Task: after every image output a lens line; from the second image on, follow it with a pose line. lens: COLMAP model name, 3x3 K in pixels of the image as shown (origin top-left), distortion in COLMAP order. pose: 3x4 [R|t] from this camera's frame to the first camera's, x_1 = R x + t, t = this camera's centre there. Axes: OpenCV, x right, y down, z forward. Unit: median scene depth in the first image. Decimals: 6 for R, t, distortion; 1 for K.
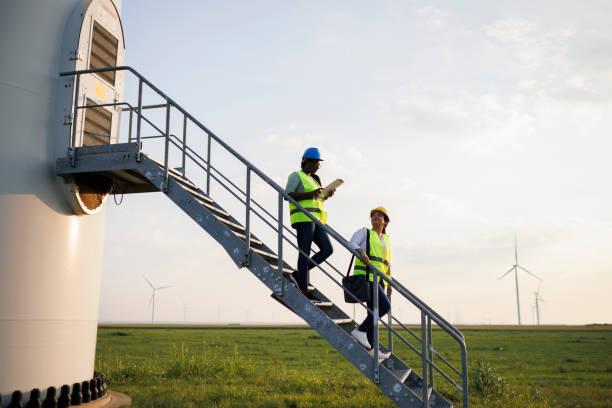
lens RADIAL K [[587.9, 0, 308.0], [0, 587.9, 202.1], [0, 0, 1]] dist [0.001256, 0.000000]
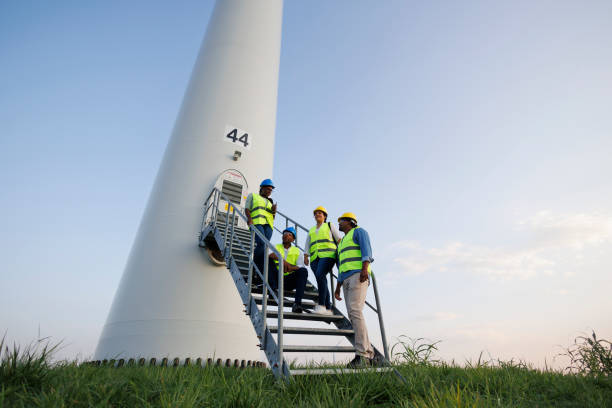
lens RADIAL K [[288.5, 0, 295.4], [0, 288.5, 202.9], [0, 0, 1]] dist [0.012246, 0.000055]
pose [[0.695566, -0.390863, -0.602838, 0.463078], [0.150128, 0.899616, -0.410064, 0.267640], [0.702602, 0.194724, 0.684422, 0.464912]]
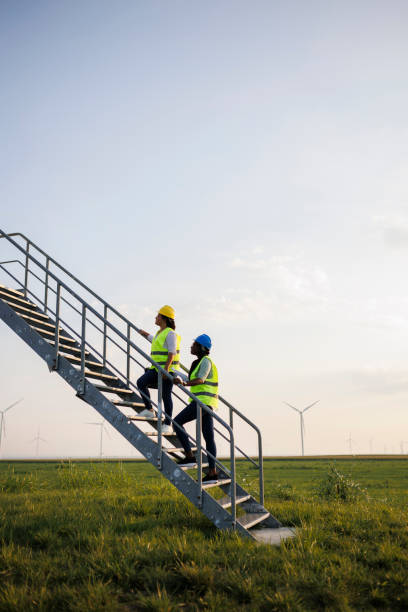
lens RADIAL K [[587.9, 0, 201.6], [0, 587.9, 306.4], [0, 0, 1]] dist [0.001256, 0.000000]
pose [[0.995791, -0.036680, -0.083999, 0.227100], [0.032770, 0.998336, -0.047458, 0.041263], [0.085600, 0.044506, 0.995335, -0.089625]]
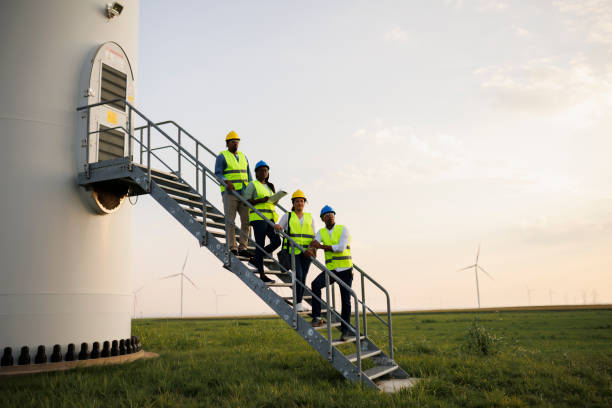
lens RADIAL K [[587.9, 0, 302.6], [0, 587.9, 201.2], [0, 0, 1]] dist [0.001256, 0.000000]
pose [[0.976733, -0.072127, -0.201968, 0.309979], [0.075845, 0.997062, 0.010719, 0.012551], [0.200601, -0.025788, 0.979334, -0.187149]]
